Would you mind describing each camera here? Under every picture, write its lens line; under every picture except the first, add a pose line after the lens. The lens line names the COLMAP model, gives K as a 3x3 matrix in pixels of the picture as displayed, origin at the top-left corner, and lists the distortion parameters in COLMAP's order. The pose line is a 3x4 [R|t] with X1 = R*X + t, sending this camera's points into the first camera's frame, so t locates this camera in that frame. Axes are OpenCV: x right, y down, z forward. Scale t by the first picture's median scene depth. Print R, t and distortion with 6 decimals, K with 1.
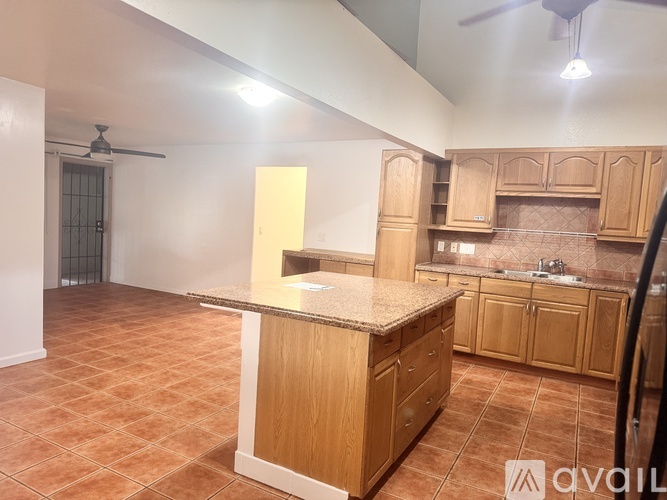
lens RADIAL K [[463.7, 0, 333.5], [0, 463.7, 250.0], [0, 0, 1]] dist [0.100298, -0.135146]
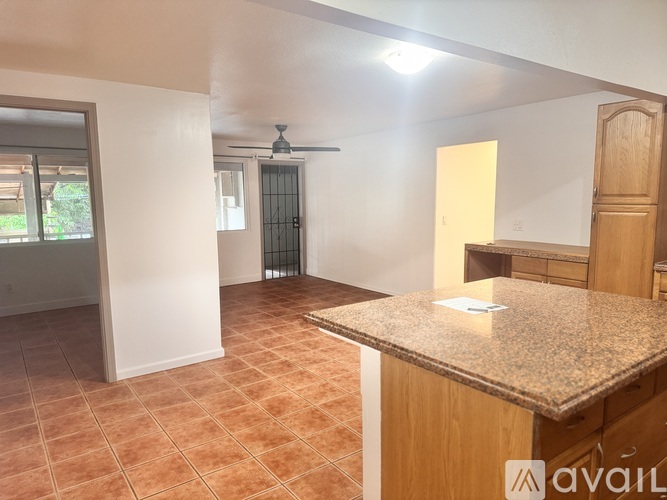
lens RADIAL K [[463.7, 0, 333.5], [0, 463.7, 250.0], [0, 0, 1]] dist [0.100298, -0.135146]
pose [[0.901852, -0.016929, -0.431713, 0.057215], [0.032040, 0.999101, 0.027752, -0.027566], [0.430855, -0.038860, 0.901584, 0.182896]]
